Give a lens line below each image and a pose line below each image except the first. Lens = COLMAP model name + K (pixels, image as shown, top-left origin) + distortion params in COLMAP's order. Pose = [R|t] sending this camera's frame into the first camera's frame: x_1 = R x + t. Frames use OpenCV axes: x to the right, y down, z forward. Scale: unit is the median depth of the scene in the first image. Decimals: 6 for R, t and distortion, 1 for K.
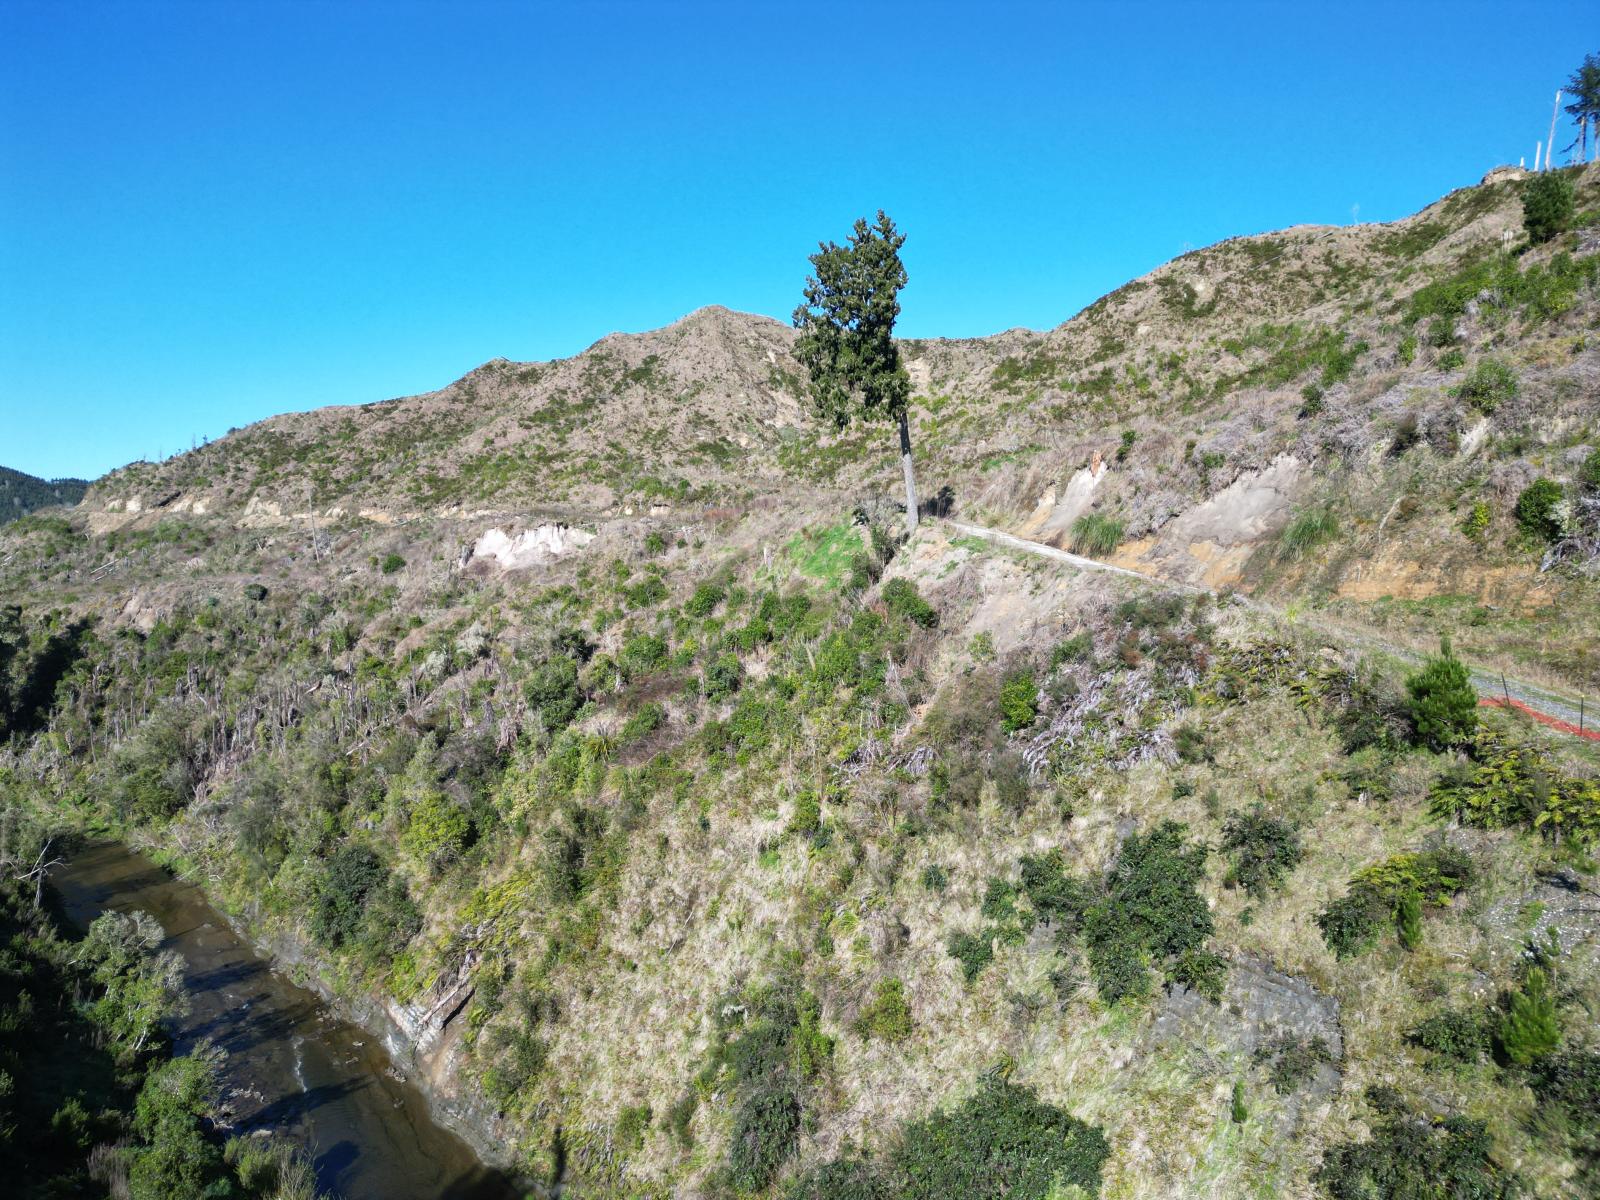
lens RADIAL K [[1120.5, 0, 806.1], [0, 1120.5, 593.4], [0, 0, 1]] dist [0.071066, -0.060744]
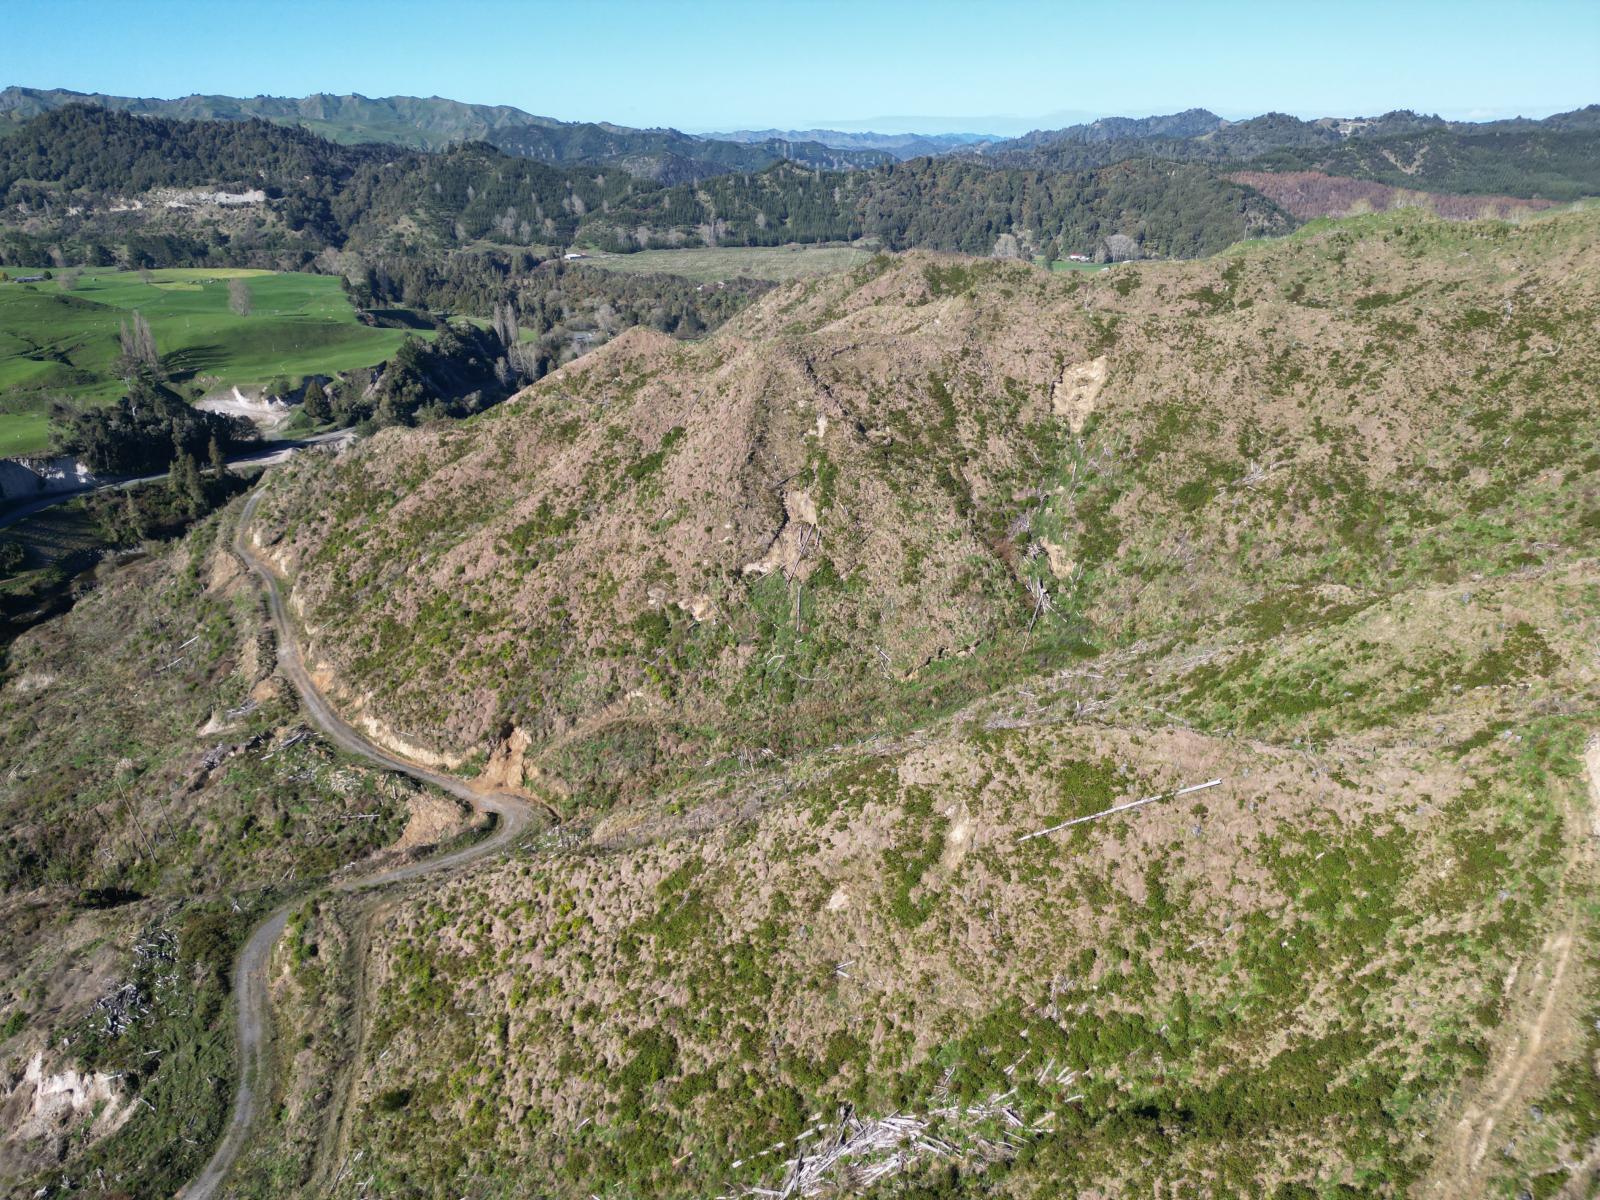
lens RADIAL K [[1120.5, 0, 799.3], [0, 1120.5, 596.3], [0, 0, 1]] dist [0.071066, -0.060744]
pose [[0.888839, 0.161312, -0.428886, 0.361717], [-0.006040, 0.940028, 0.341045, -0.424383], [0.458179, -0.300544, 0.836508, 0.340427]]
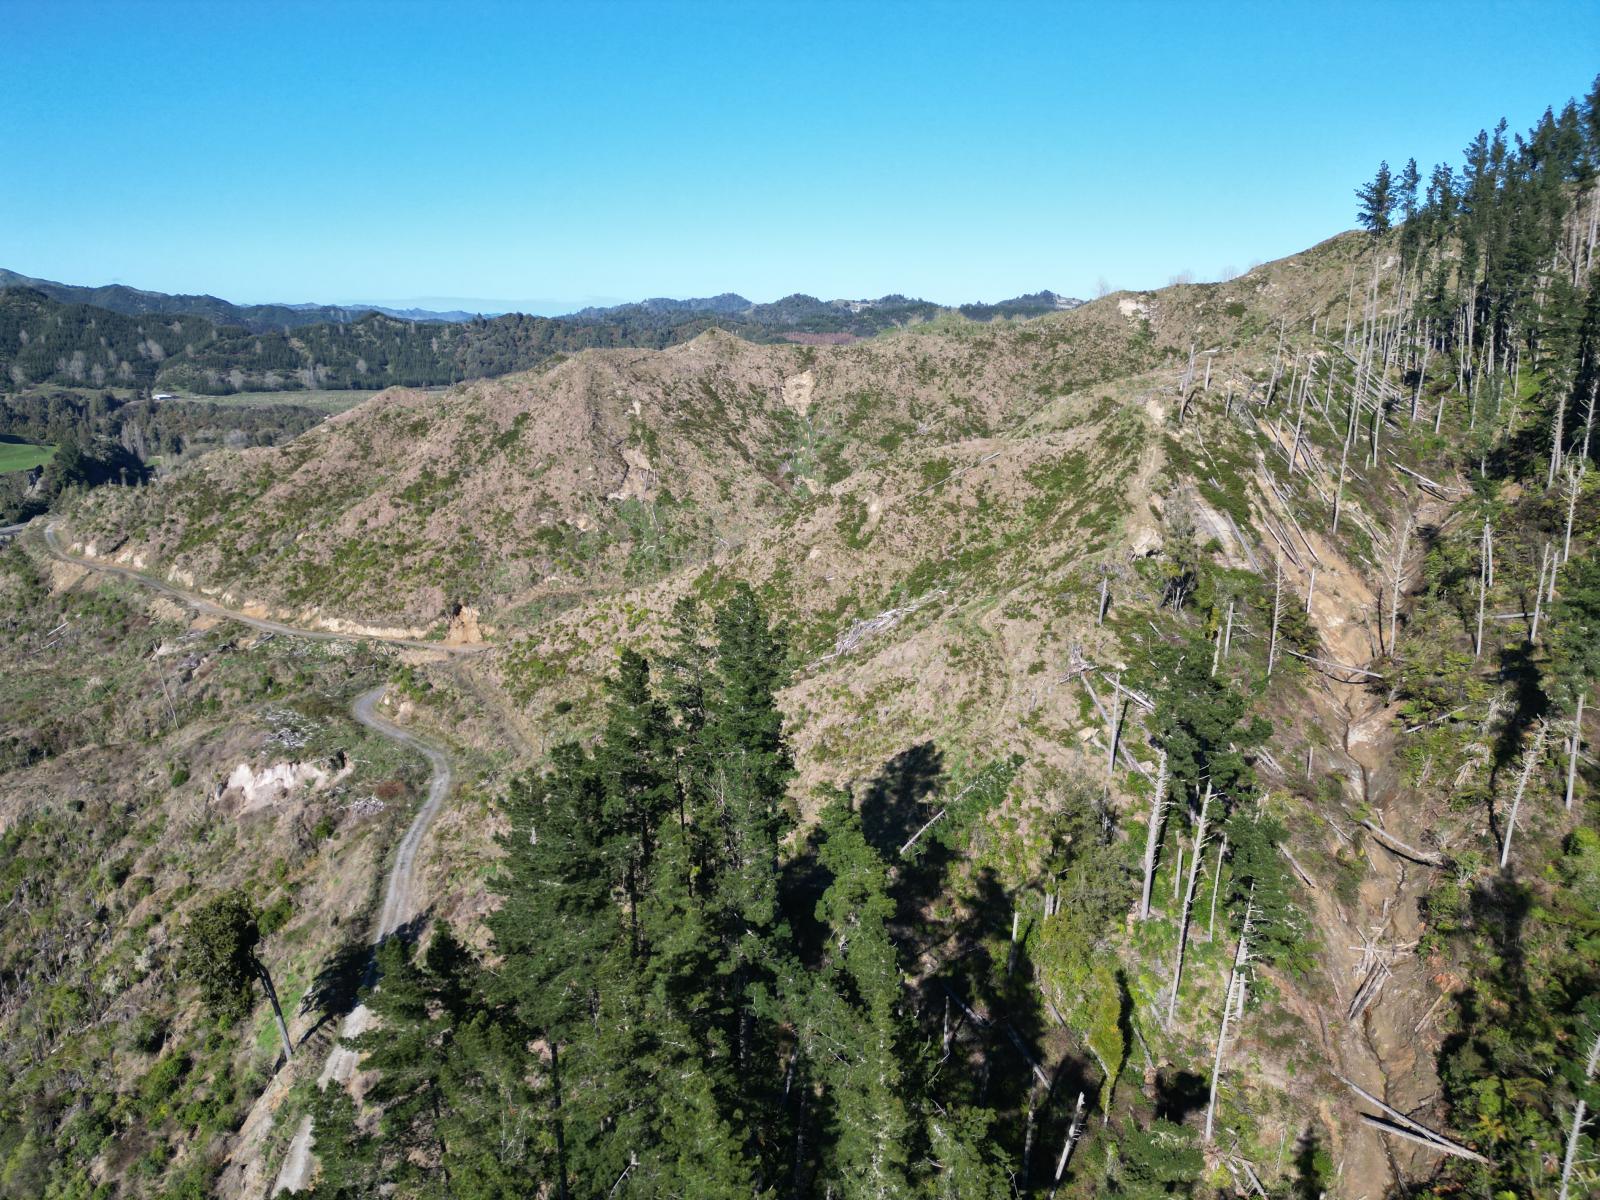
lens RADIAL K [[1120.5, 0, 803.5], [0, 1120.5, 601.0], [0, 0, 1]] dist [0.071066, -0.060744]
pose [[0.995591, 0.024040, -0.090666, 0.269241], [-0.005116, 0.979079, 0.203415, -0.288085], [0.093659, -0.202054, 0.974886, -0.098136]]
